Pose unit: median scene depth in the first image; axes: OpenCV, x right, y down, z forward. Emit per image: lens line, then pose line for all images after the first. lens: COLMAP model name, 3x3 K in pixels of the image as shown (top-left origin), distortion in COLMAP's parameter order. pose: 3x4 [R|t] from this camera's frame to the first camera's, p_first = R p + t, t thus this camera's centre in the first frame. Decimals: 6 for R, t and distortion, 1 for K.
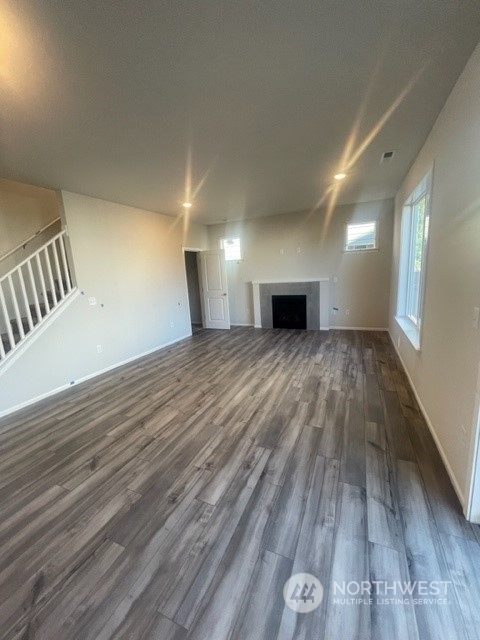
lens RADIAL K [[259.7, 0, 239.8], [0, 259.7, 317.8], [0, 0, 1]] dist [0.000683, 0.000316]
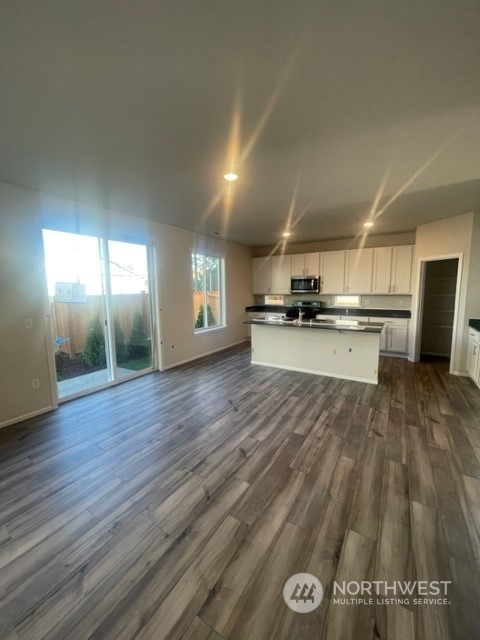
lens RADIAL K [[259.7, 0, 240.1], [0, 259.7, 322.8], [0, 0, 1]] dist [0.000683, 0.000316]
pose [[-0.988914, 0.055749, 0.137627, -0.660062], [0.094084, 0.952303, 0.290290, -0.279519], [-0.114879, 0.300020, -0.946990, 1.709819]]
